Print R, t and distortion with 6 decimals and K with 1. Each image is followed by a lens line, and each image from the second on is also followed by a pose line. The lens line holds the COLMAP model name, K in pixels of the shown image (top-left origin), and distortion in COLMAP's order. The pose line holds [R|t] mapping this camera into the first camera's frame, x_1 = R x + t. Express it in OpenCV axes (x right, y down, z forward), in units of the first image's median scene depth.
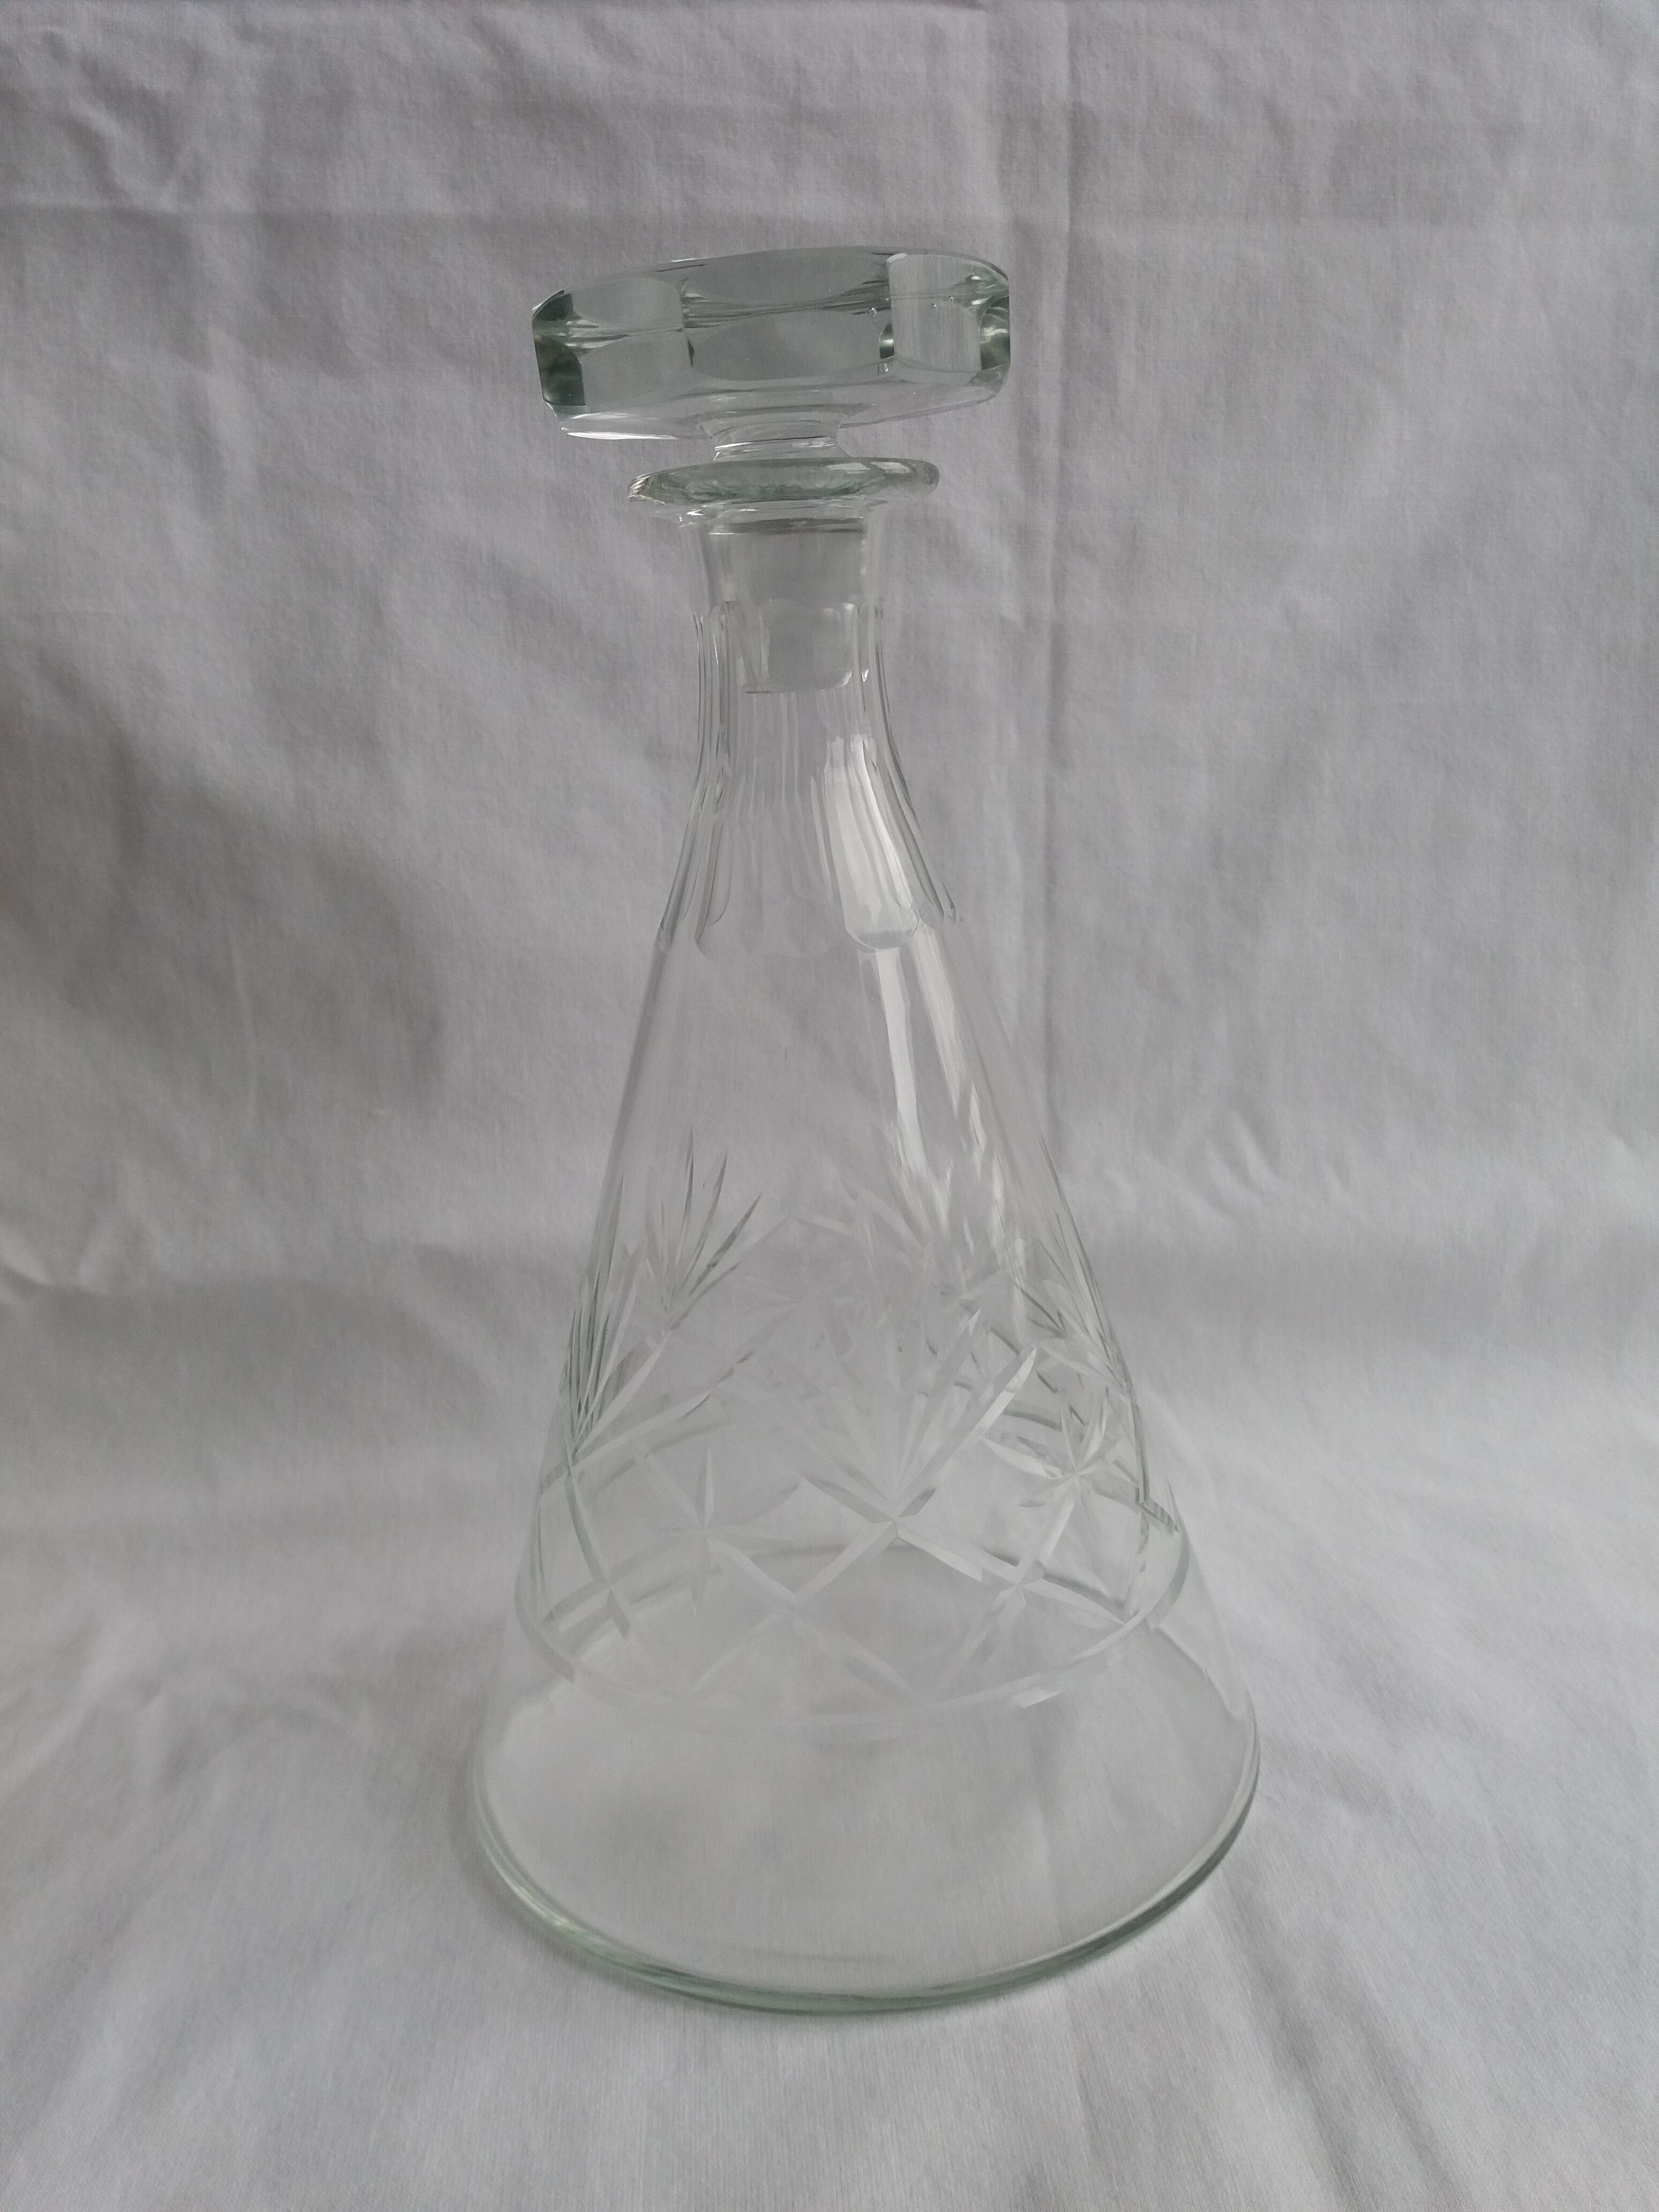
lens RADIAL K [[1832.3, 0, 829.5], [0, 1832.3, 1106.0], [0, 0, 1]] dist [0.082289, -0.141889]
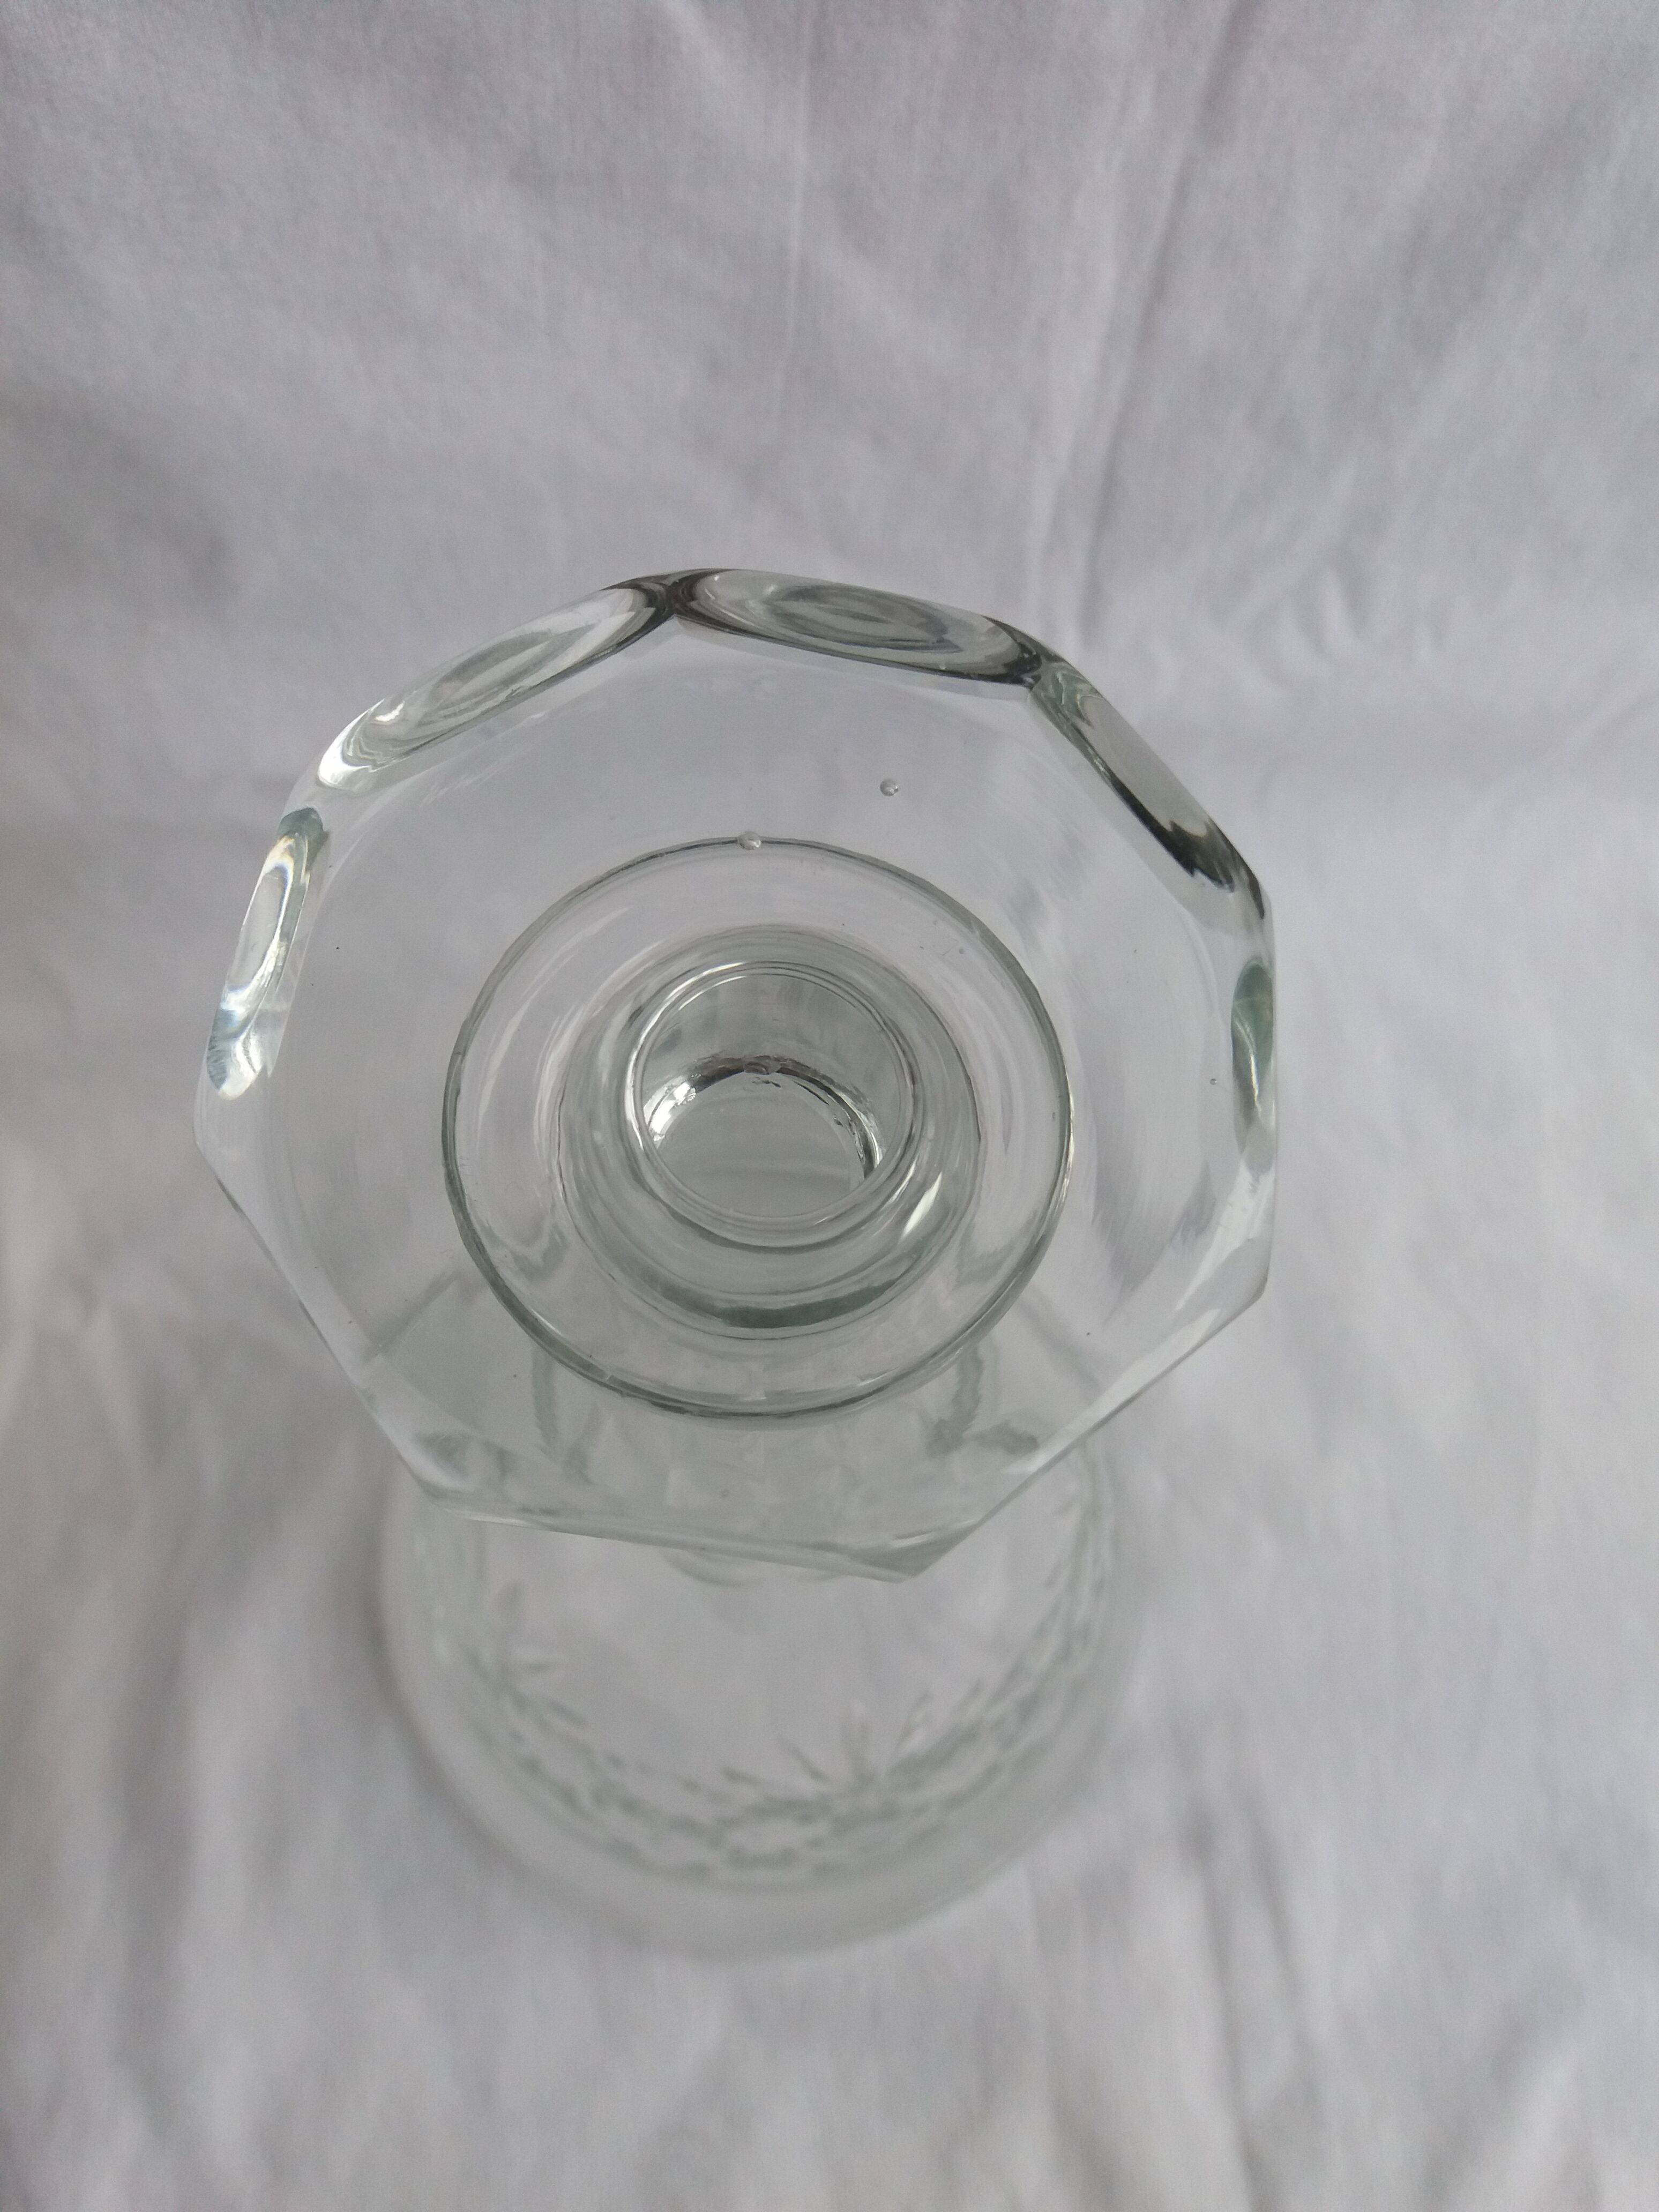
lens RADIAL K [[1895.0, 0, 852.2], [0, 1895.0, 1113.0], [0, 0, 1]] dist [-0.029921, -0.000016]
pose [[0.992298, -0.035111, 0.118793, -0.071914], [-0.076227, 0.582838, 0.809005, -0.477455], [-0.097642, -0.811830, 0.575672, 0.400703]]
